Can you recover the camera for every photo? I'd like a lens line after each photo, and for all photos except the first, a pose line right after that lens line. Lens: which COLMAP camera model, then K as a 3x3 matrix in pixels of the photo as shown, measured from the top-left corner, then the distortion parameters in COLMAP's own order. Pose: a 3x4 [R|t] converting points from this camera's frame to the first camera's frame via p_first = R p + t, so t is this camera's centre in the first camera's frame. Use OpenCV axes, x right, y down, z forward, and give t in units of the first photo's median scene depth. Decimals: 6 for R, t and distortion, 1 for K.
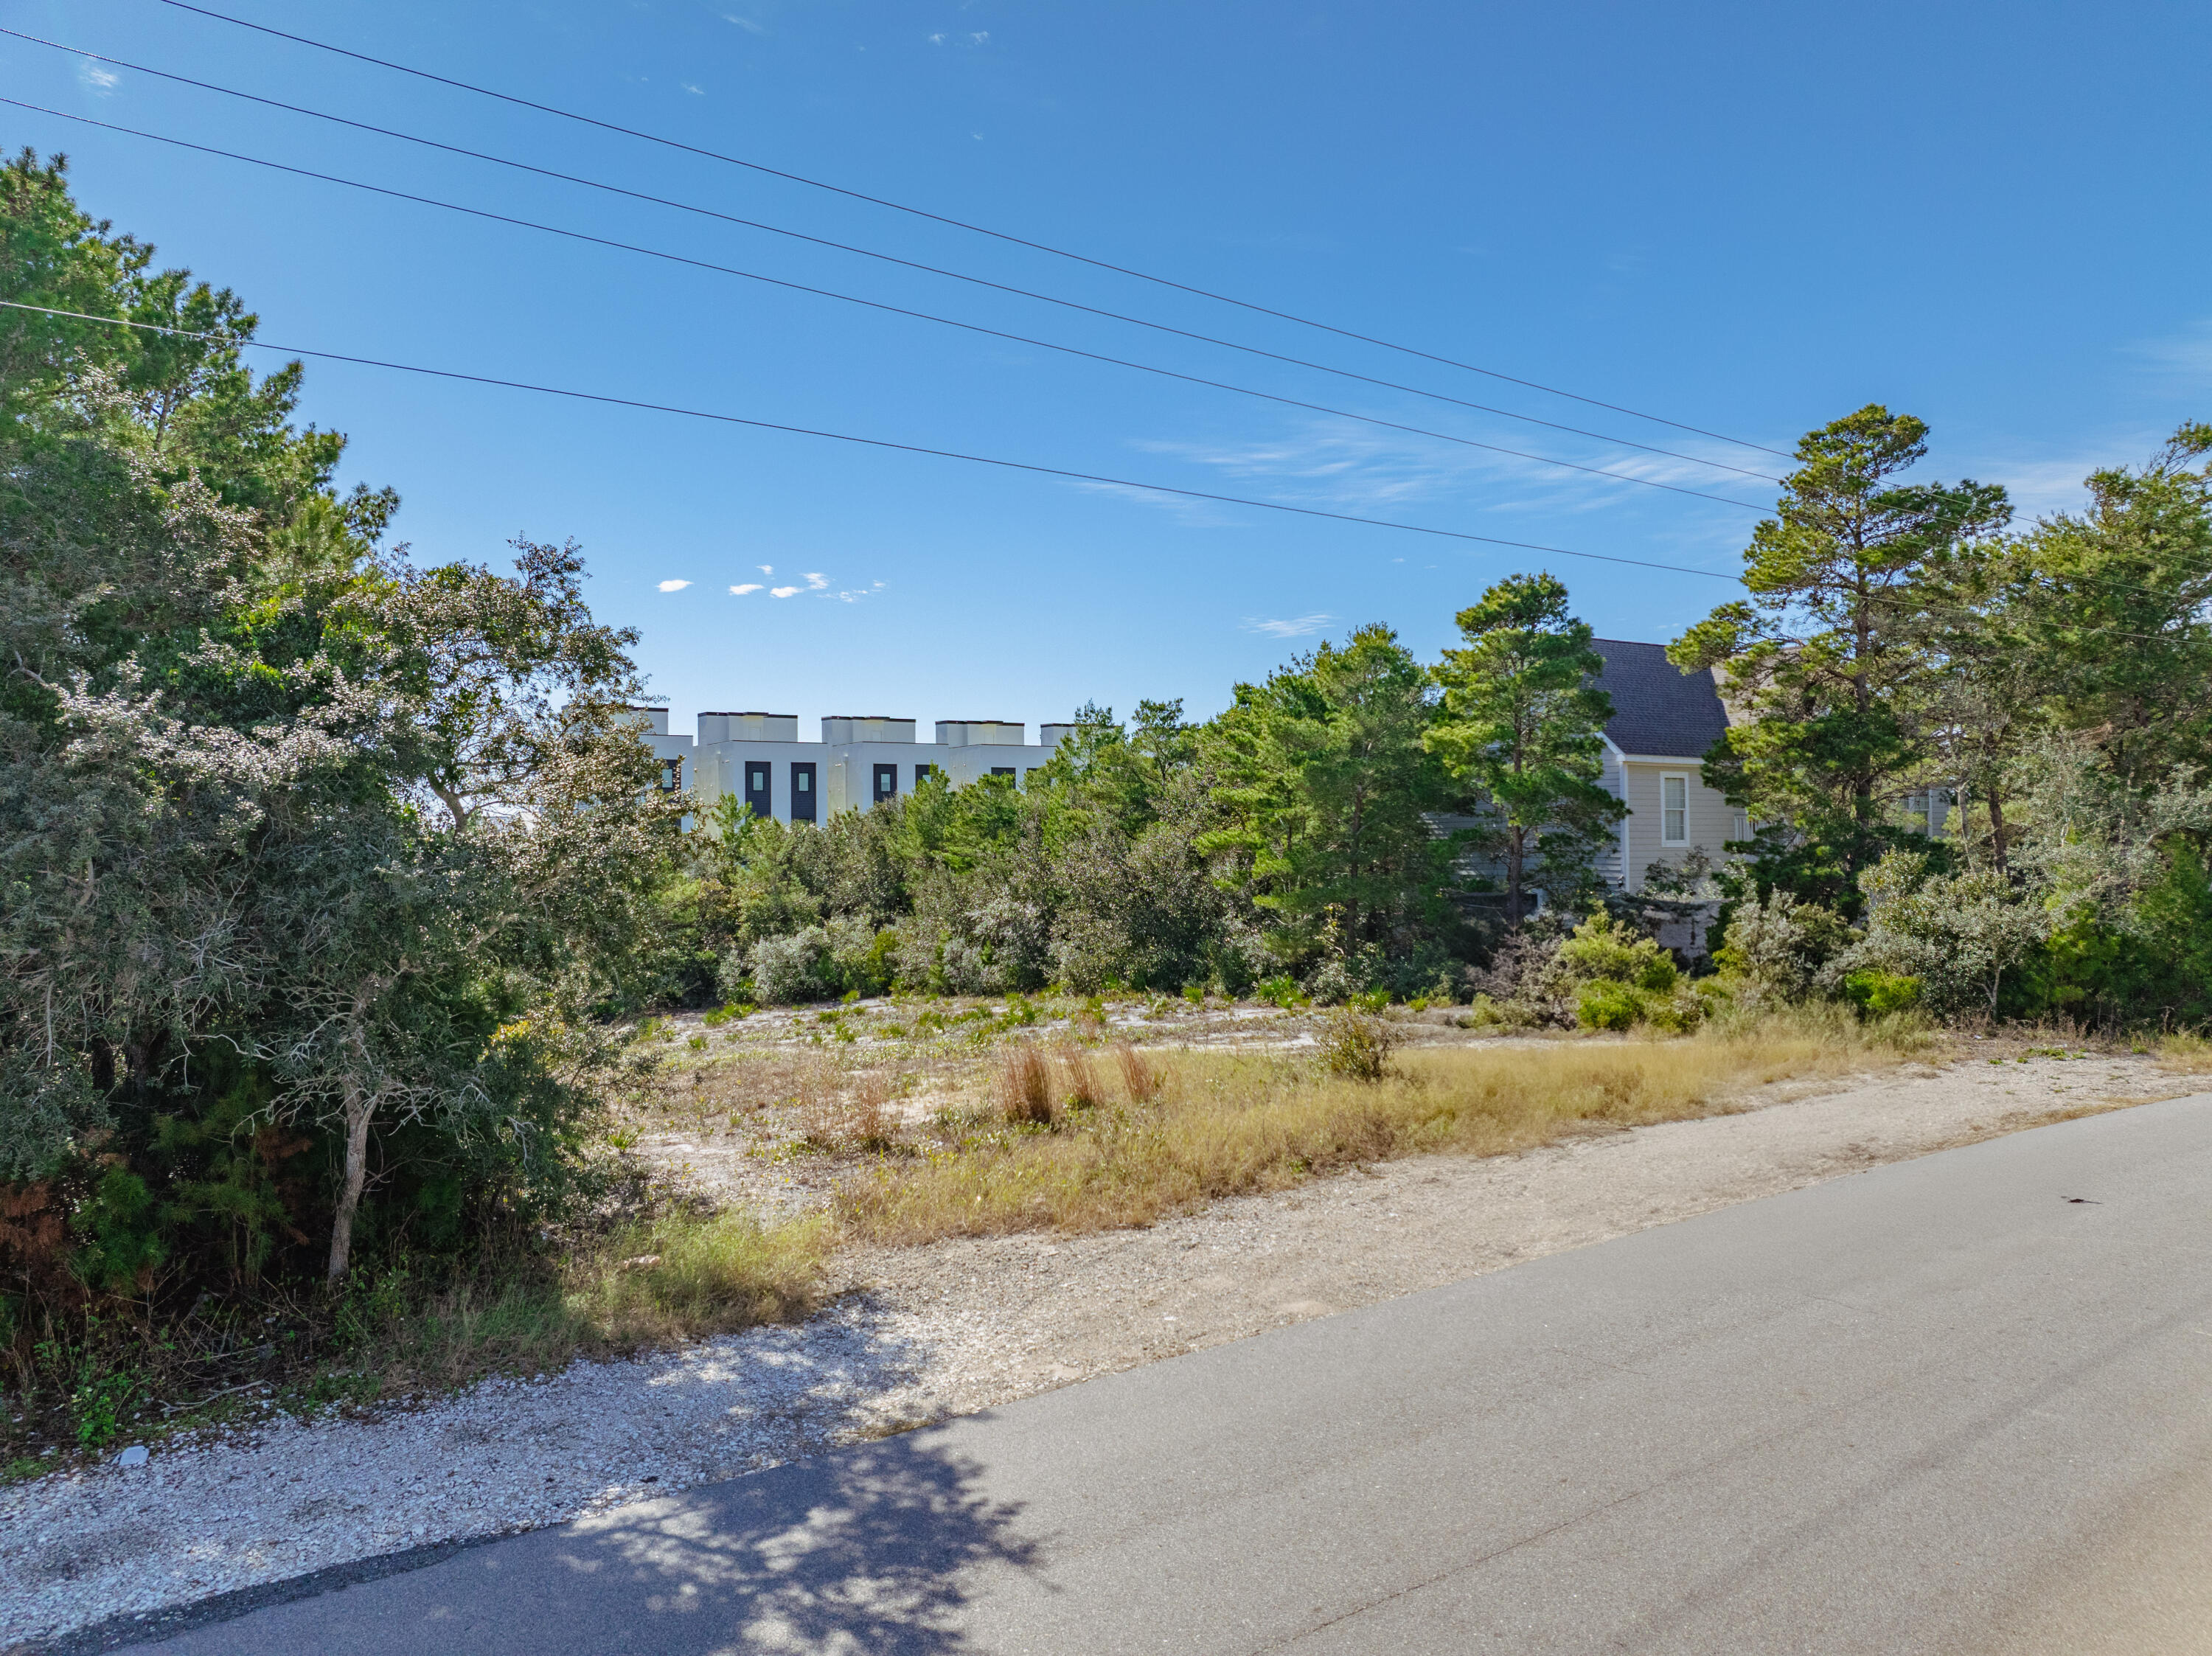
lens RADIAL K [[1566.5, 0, 1110.1], [0, 1566.5, 820.9], [0, 0, 1]] dist [-0.035054, -0.004195]
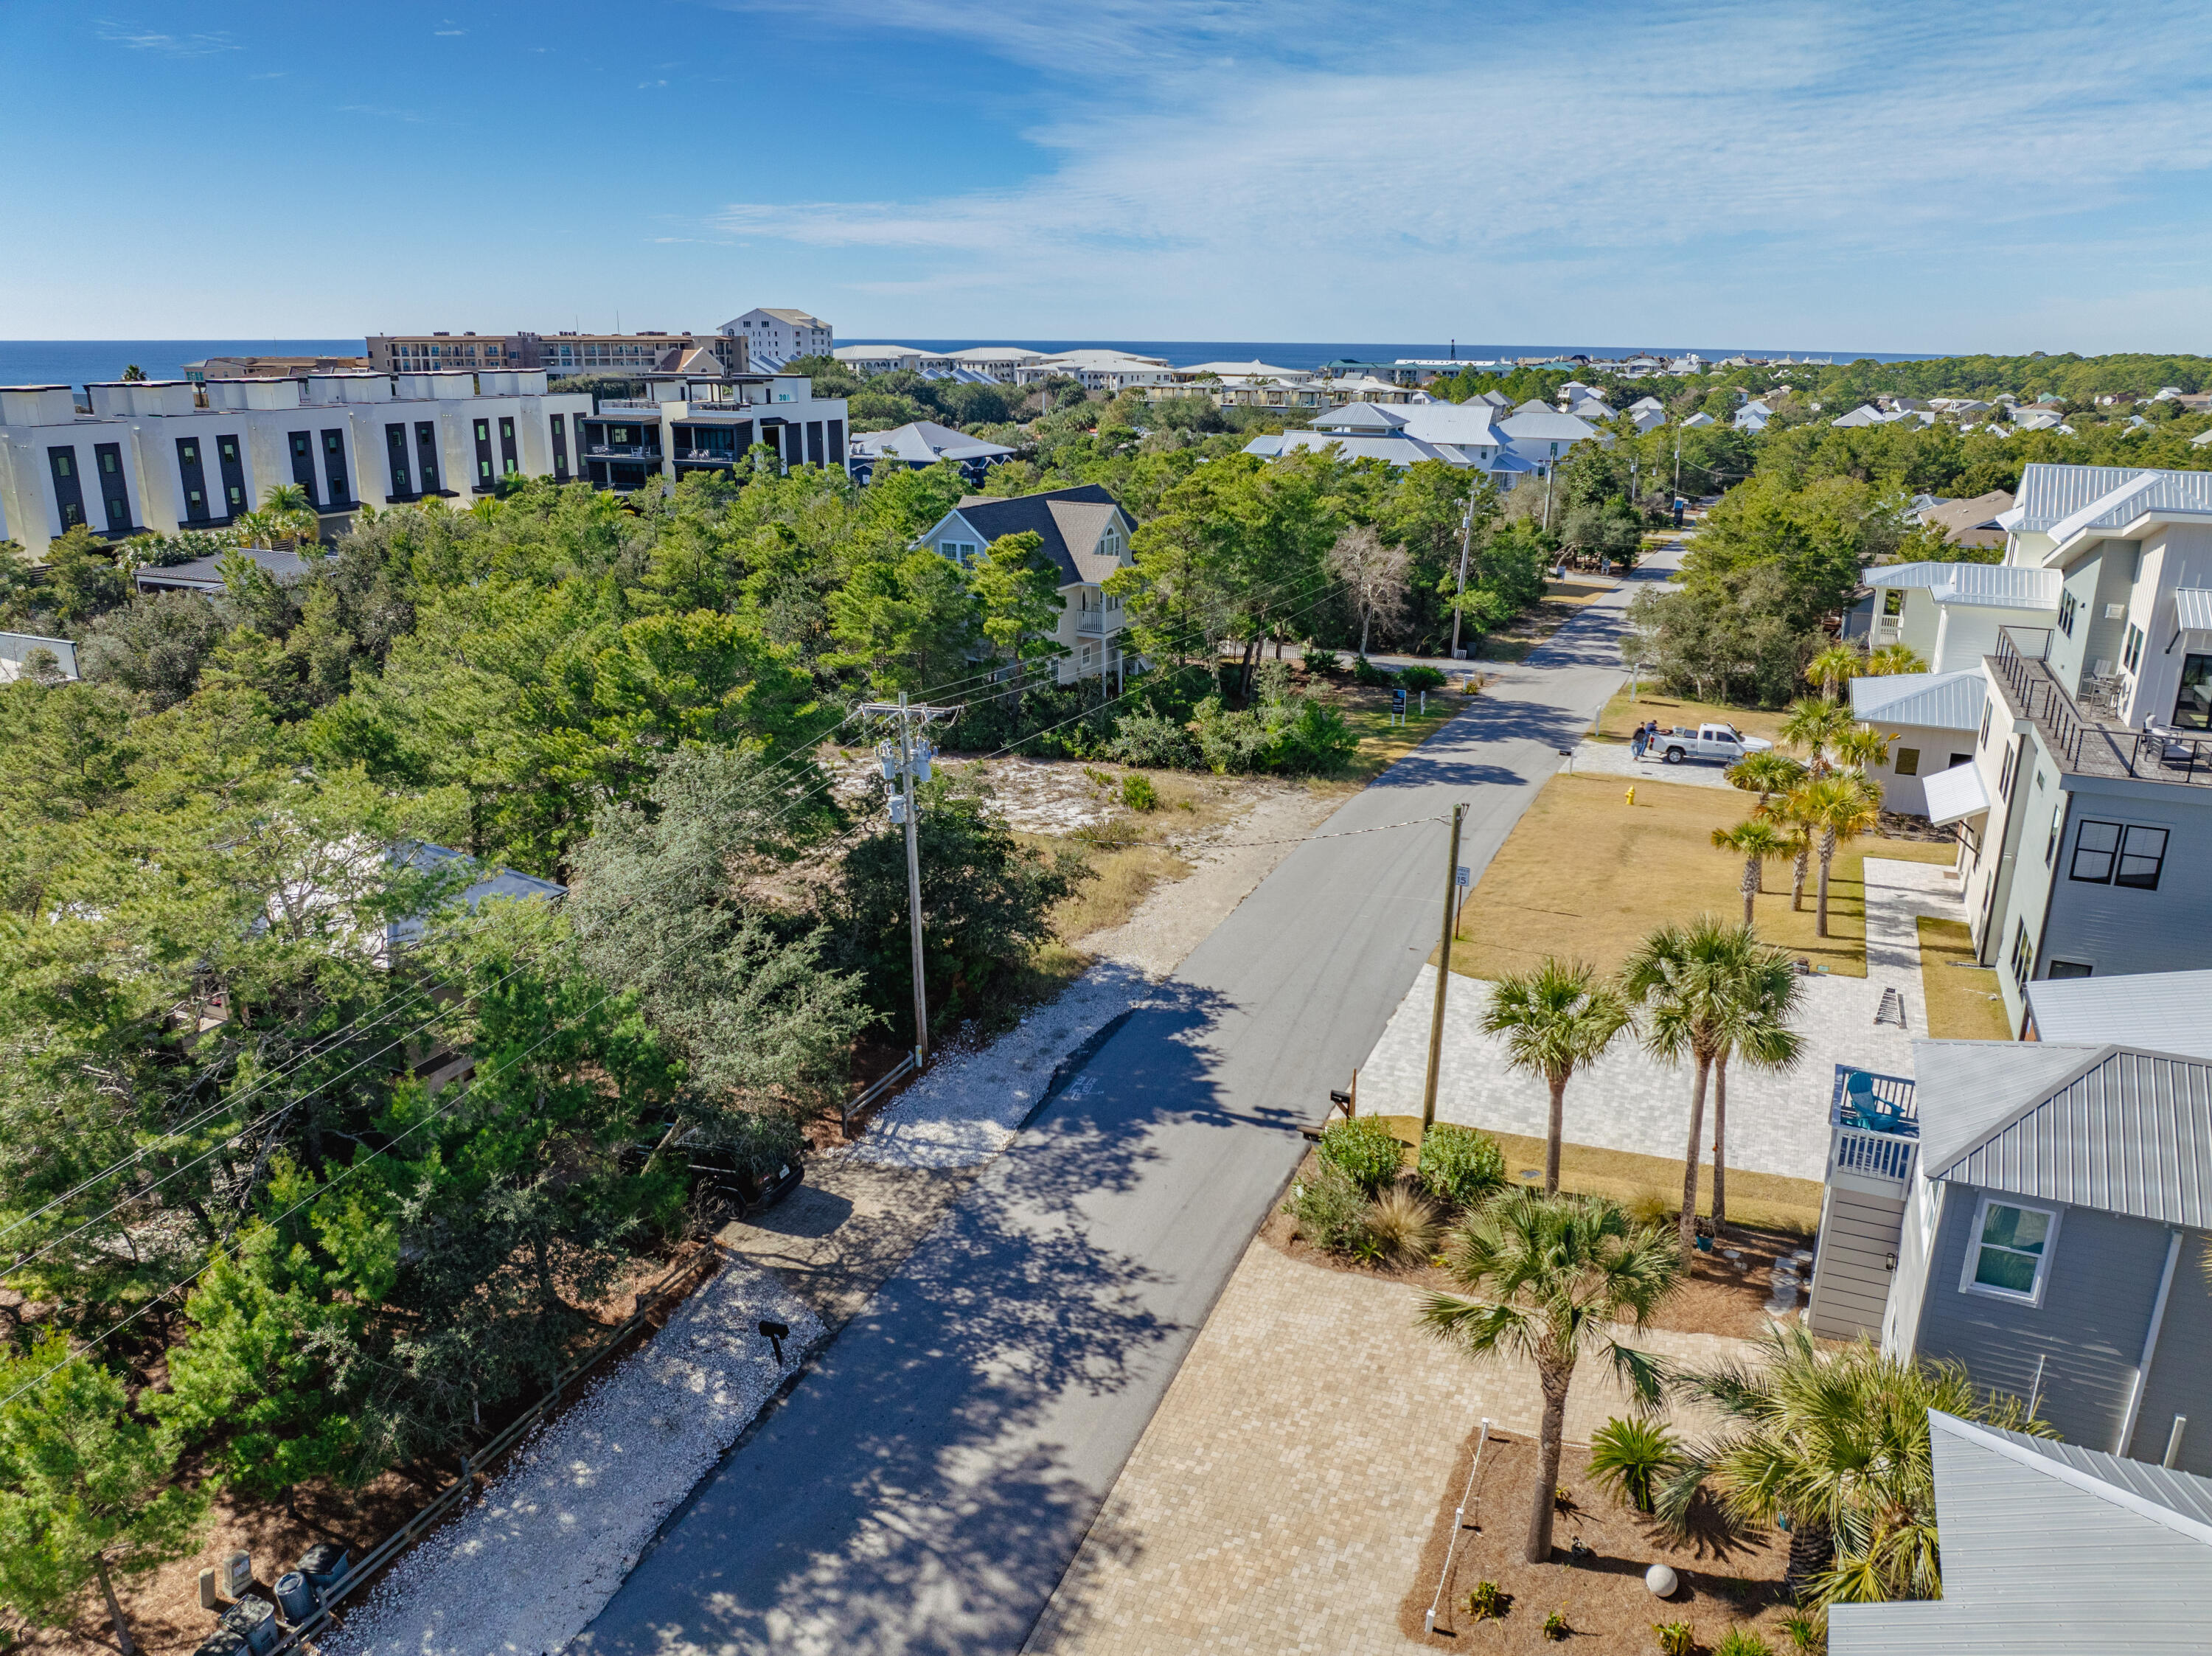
lens RADIAL K [[1568.8, 0, 1106.0], [0, 1568.8, 828.0], [0, 0, 1]] dist [-0.067287, 0.038918]
pose [[0.840616, -0.151482, 0.520017, -2.266890], [-0.018839, 0.951336, 0.307579, -1.300303], [-0.541304, -0.268353, 0.796855, -2.234772]]
